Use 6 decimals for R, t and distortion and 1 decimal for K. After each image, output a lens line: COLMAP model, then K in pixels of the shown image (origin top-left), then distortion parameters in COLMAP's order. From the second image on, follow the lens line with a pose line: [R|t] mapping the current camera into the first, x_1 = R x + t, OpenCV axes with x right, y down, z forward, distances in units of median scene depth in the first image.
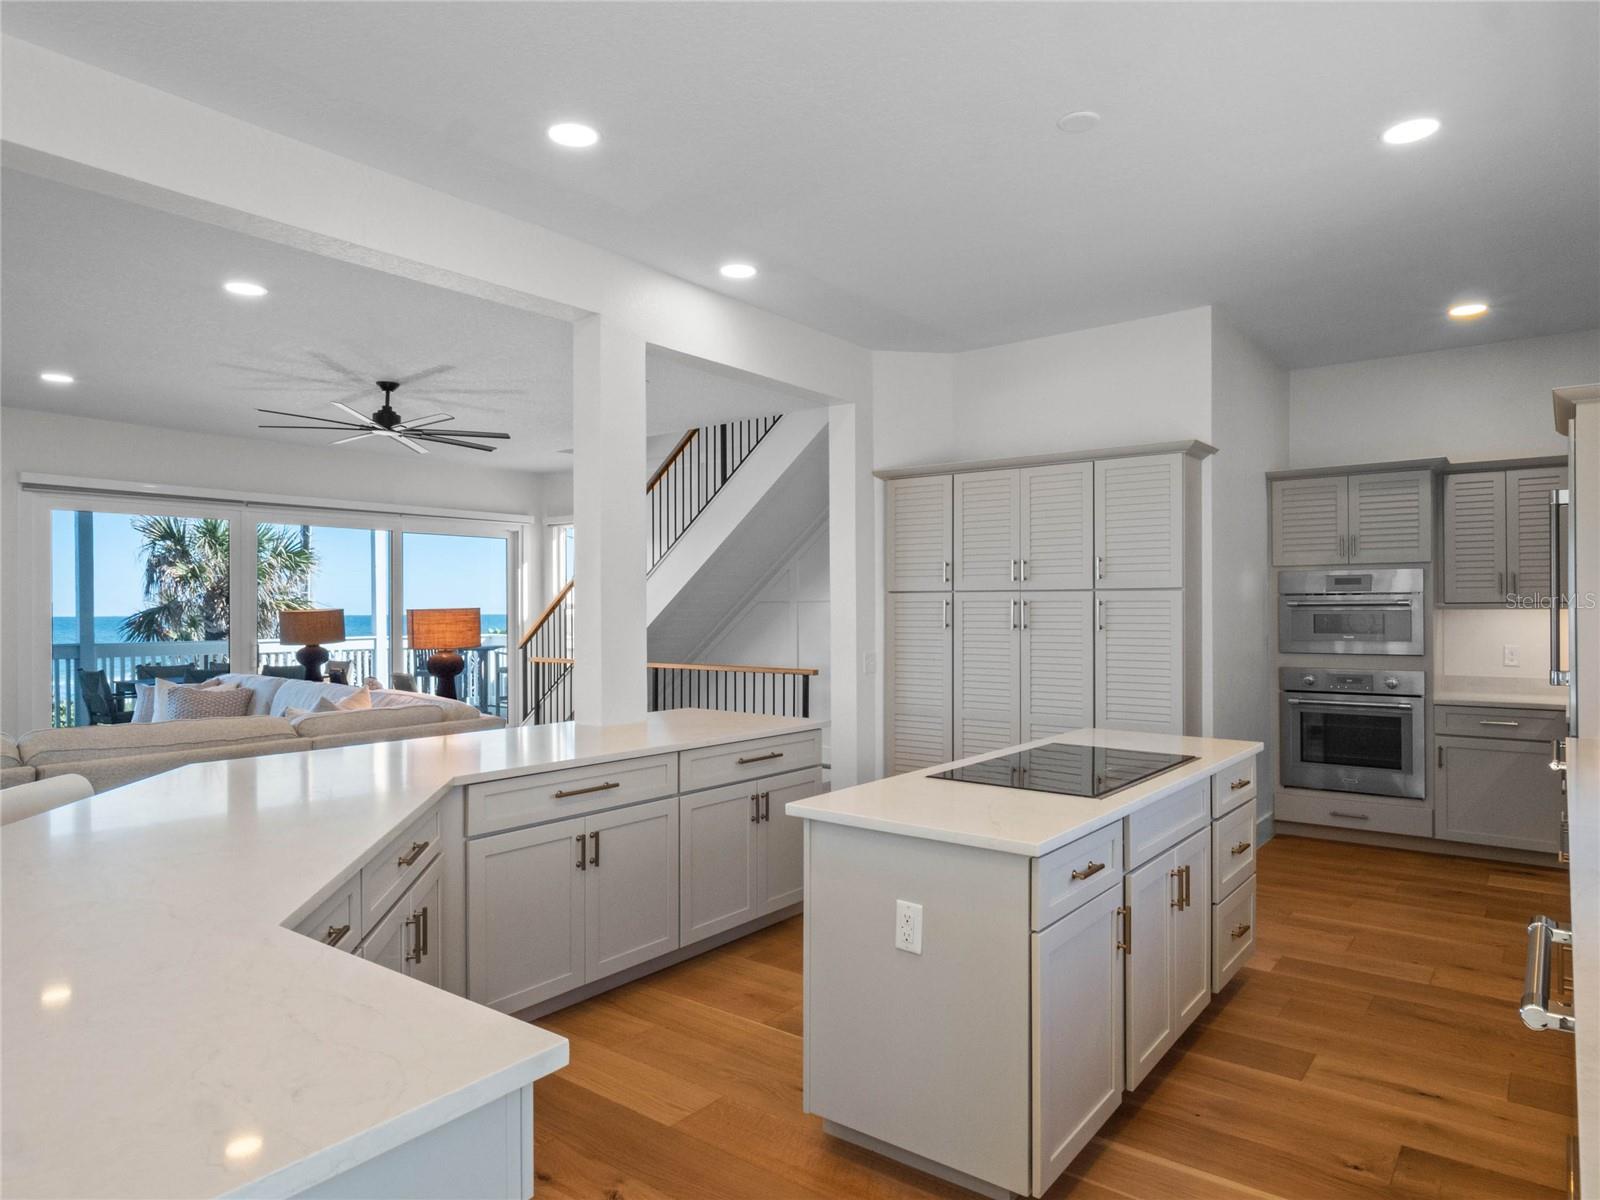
lens RADIAL K [[989.2, 0, 805.1], [0, 989.2, 604.6], [0, 0, 1]] dist [0.003559, -0.003669]
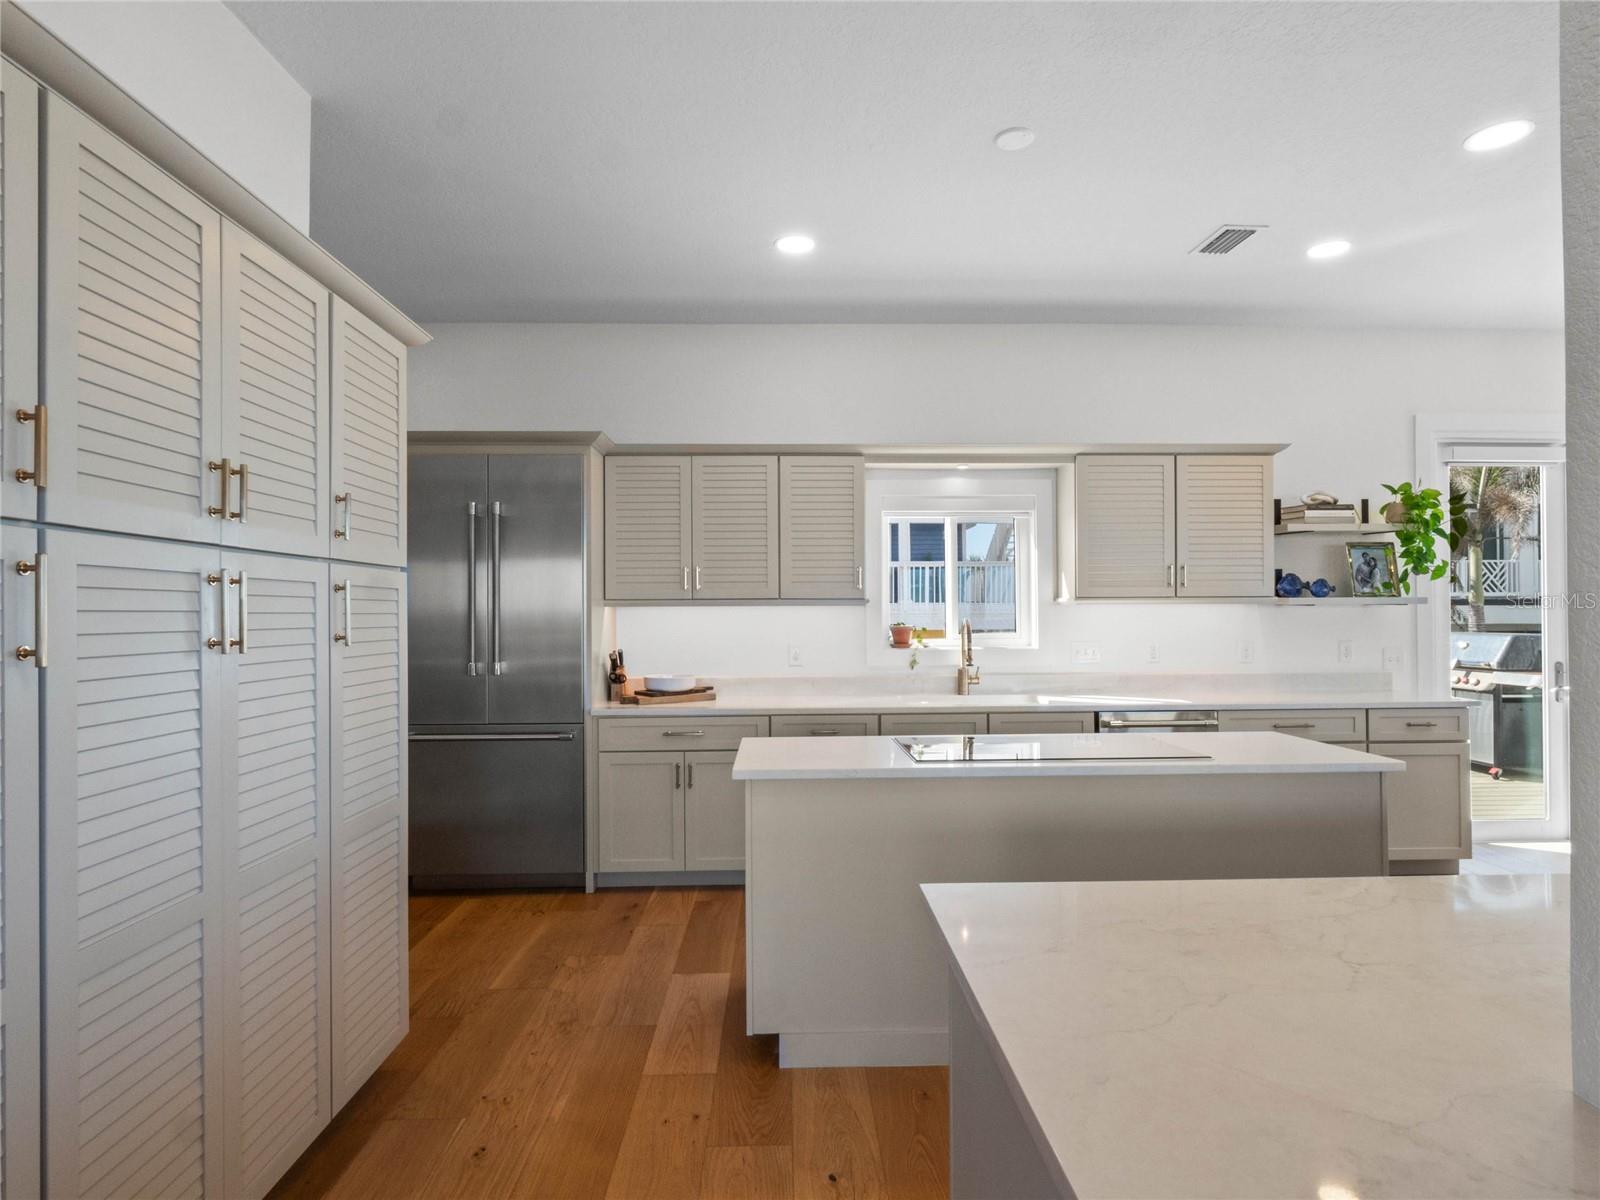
lens RADIAL K [[857.7, 0, 797.7], [0, 857.7, 608.5], [0, 0, 1]] dist [-0.005321, -0.001547]
pose [[-0.634003, 0.009950, 0.773267, -0.164033], [0.004278, 0.999947, -0.009360, 0.012619], [-0.773319, -0.002626, -0.634012, 1.019941]]
